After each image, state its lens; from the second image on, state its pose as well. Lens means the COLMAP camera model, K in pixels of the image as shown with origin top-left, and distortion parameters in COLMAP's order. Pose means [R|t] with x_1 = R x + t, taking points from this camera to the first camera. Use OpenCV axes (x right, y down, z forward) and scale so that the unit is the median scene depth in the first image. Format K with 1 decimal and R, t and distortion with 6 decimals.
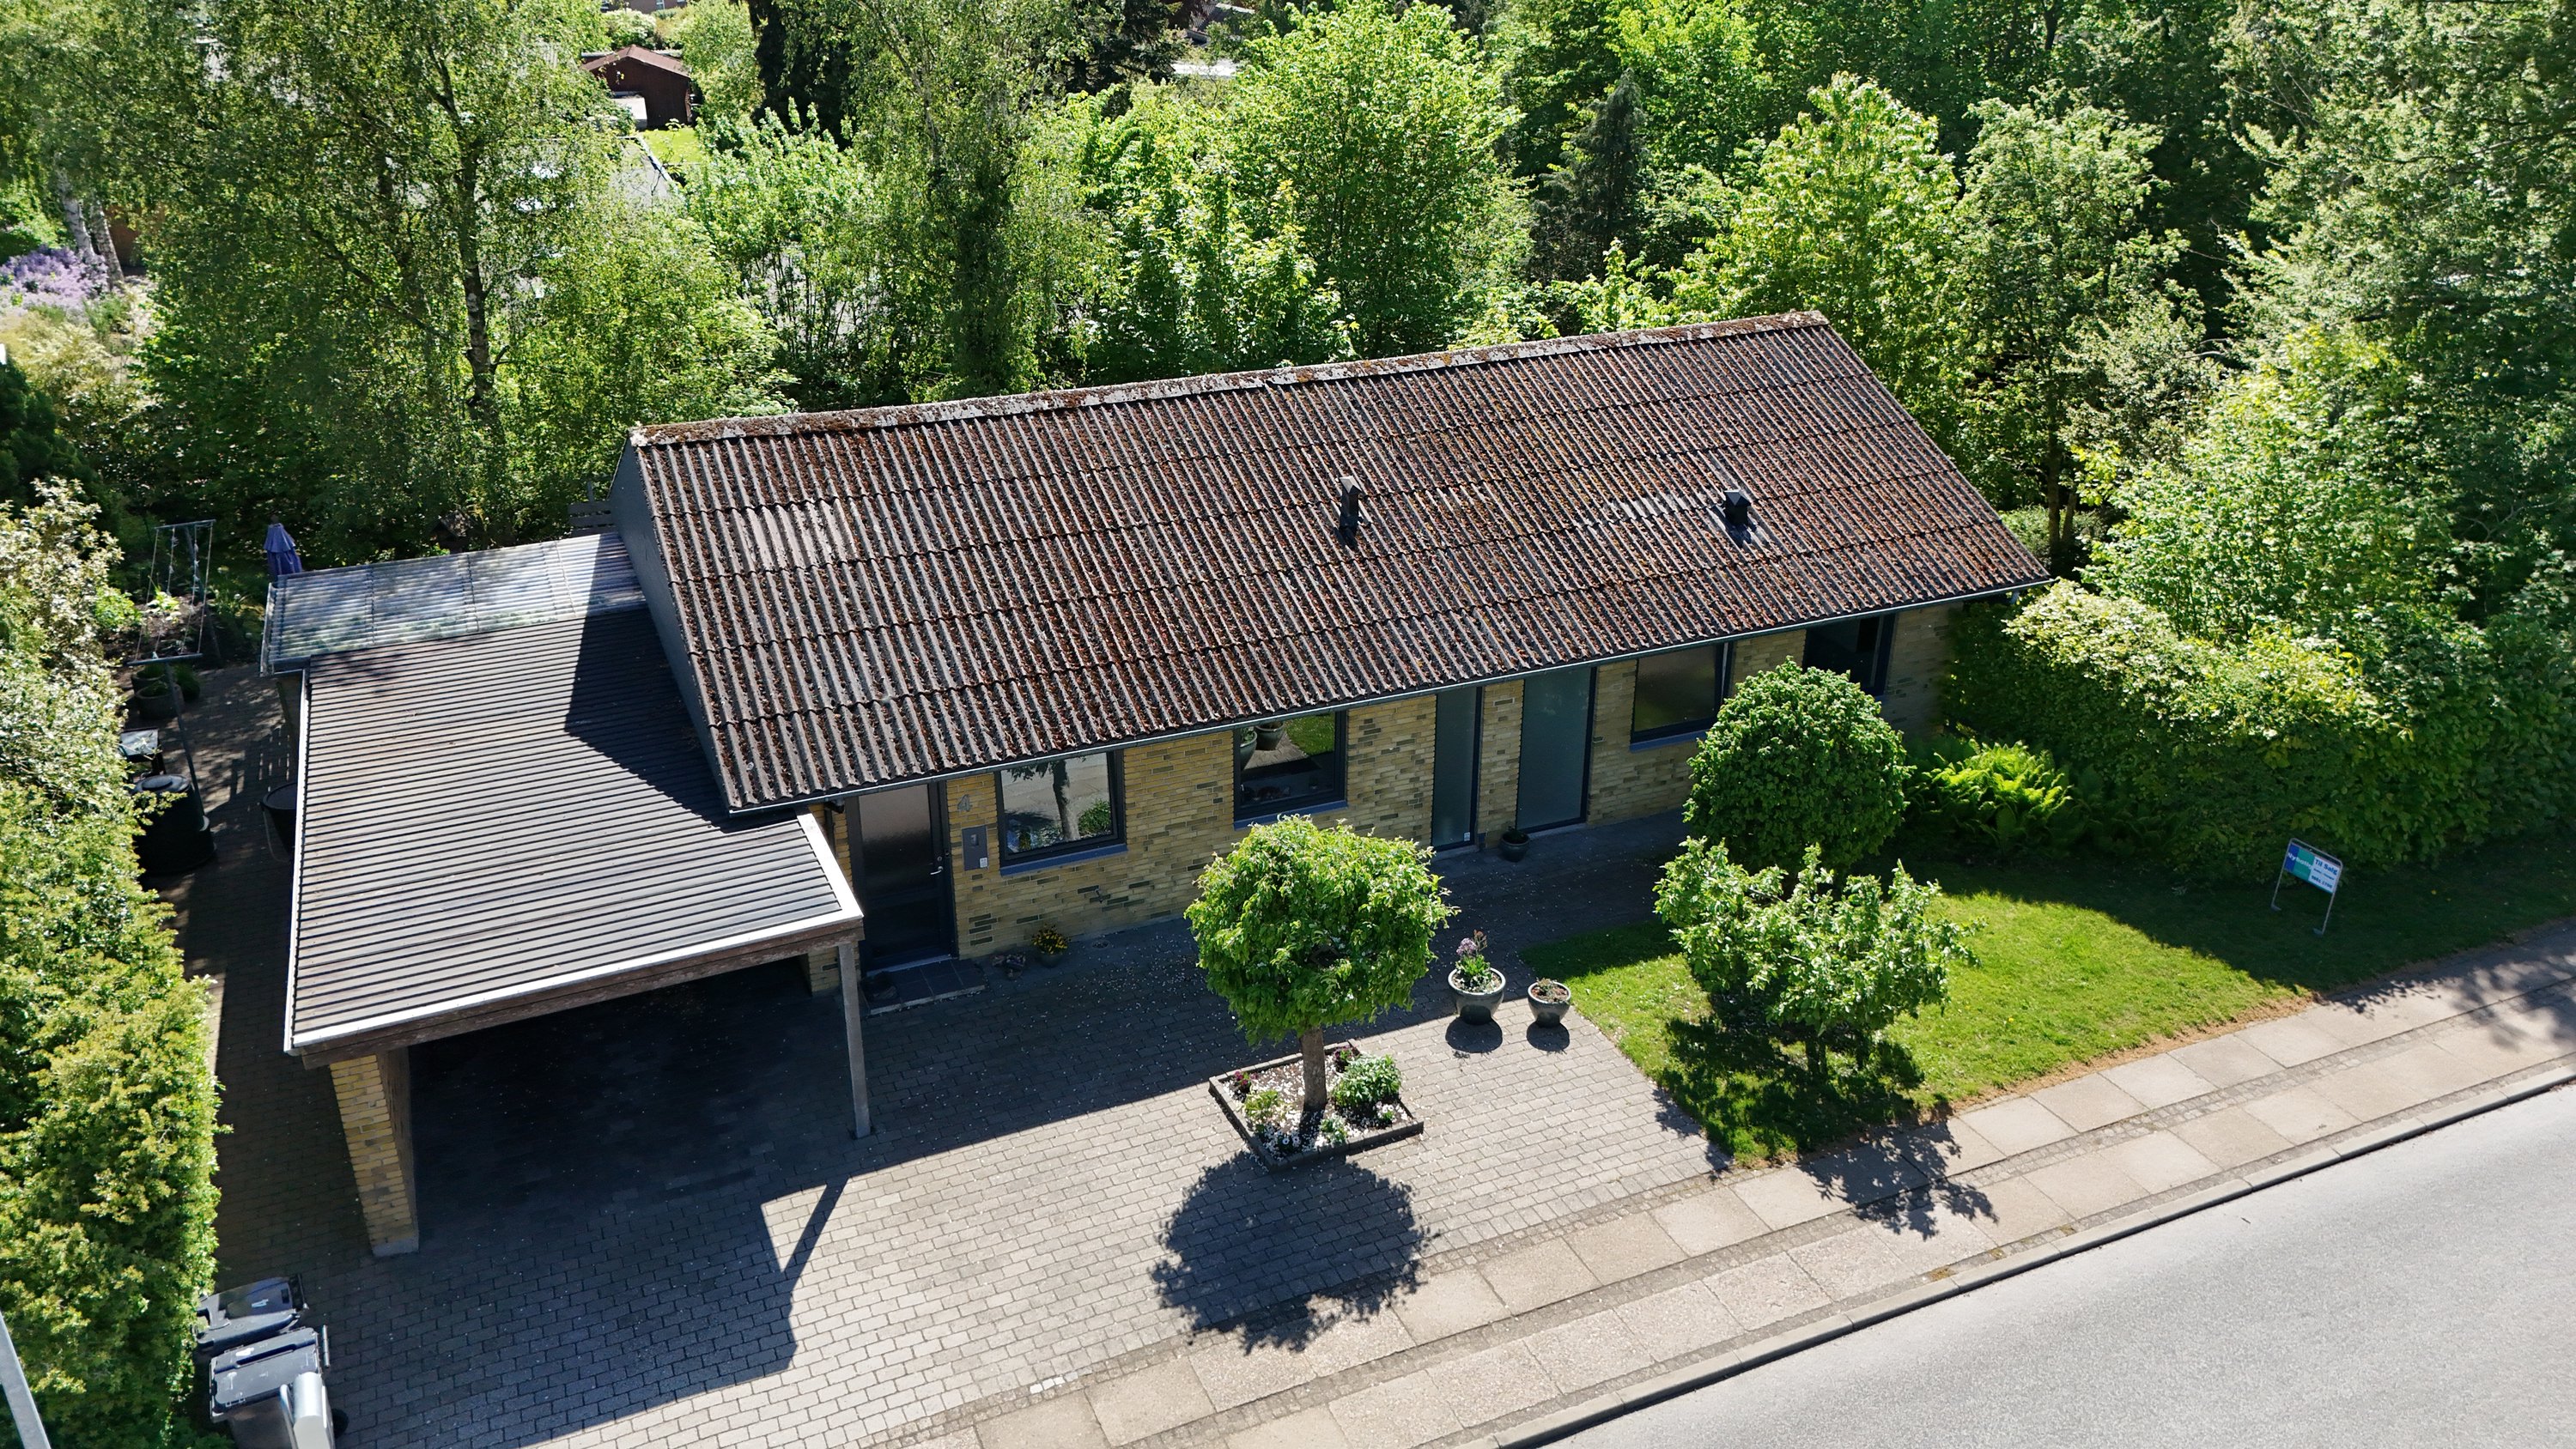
lens RADIAL K [[1895.3, 0, 1283.6], [0, 1895.3, 722.7], [0, 0, 1]] dist [0.082091, -0.082573]
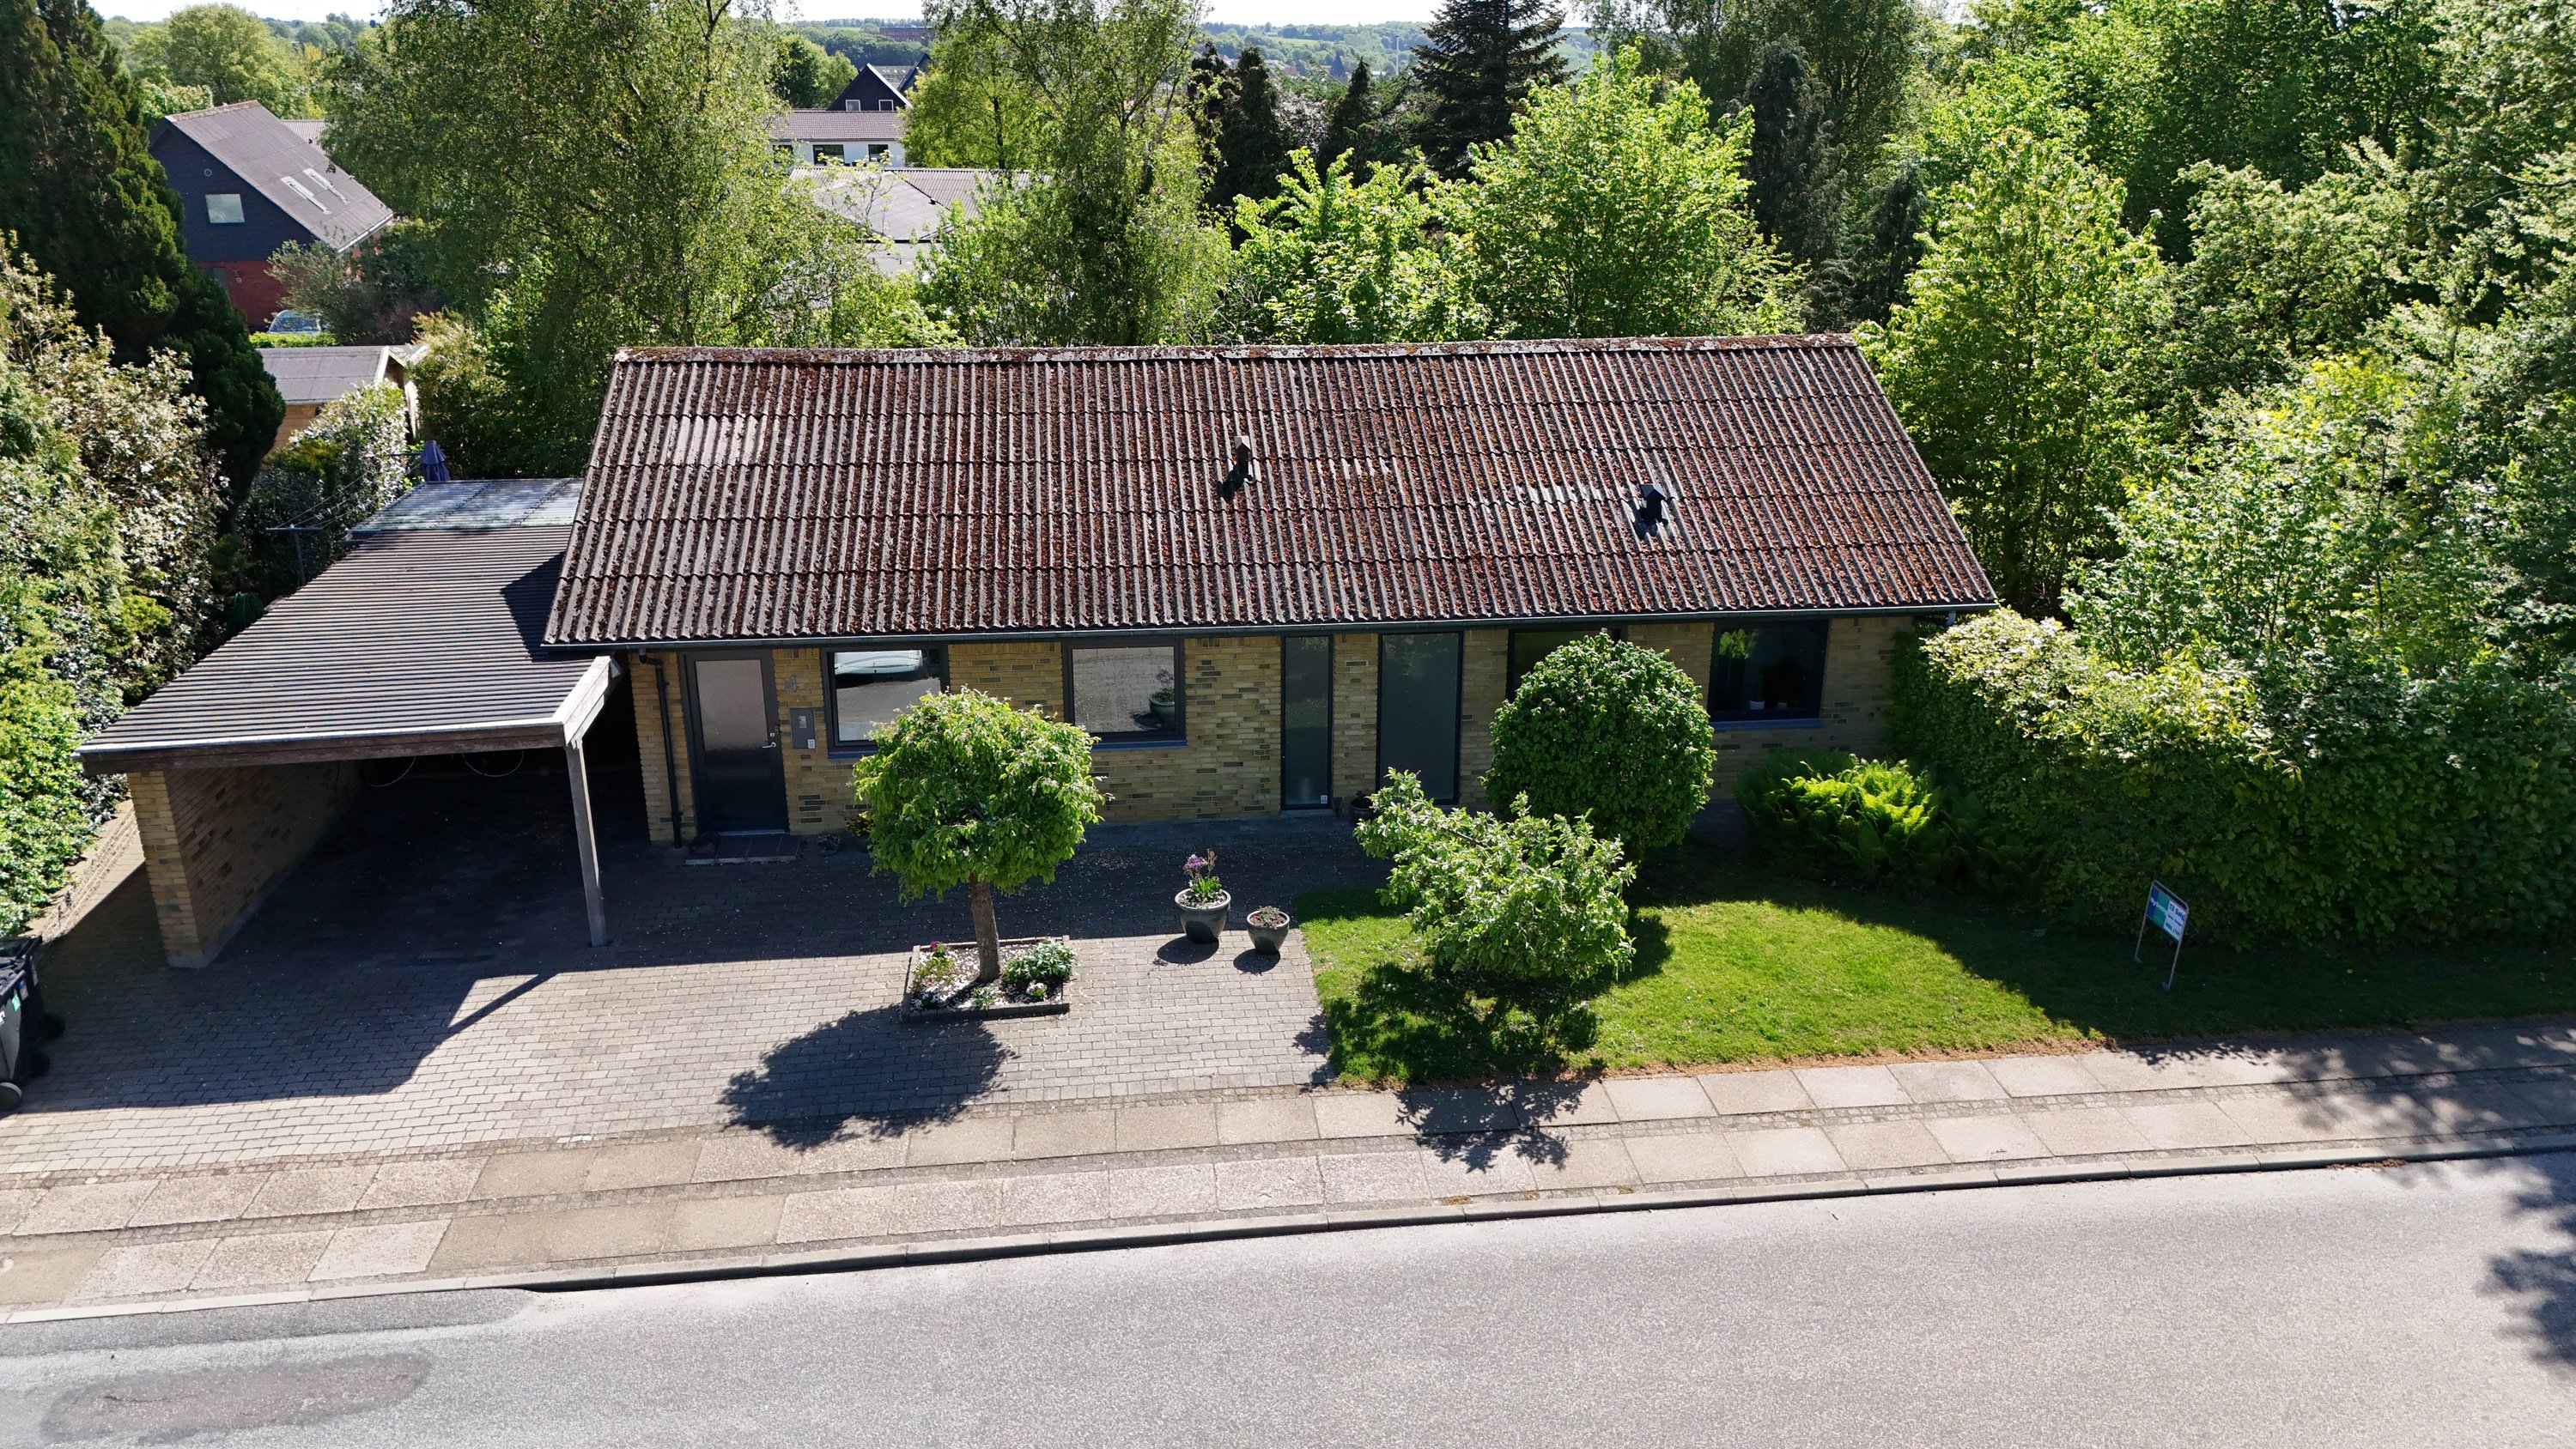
lens RADIAL K [[1895.3, 0, 1283.6], [0, 1895.3, 722.7], [0, 0, 1]] dist [0.082091, -0.082573]
pose [[0.952161, 0.098842, -0.289170, 0.413159], [-0.123039, 0.990159, -0.066686, 0.101852], [0.279733, 0.099075, 0.954952, 0.039096]]
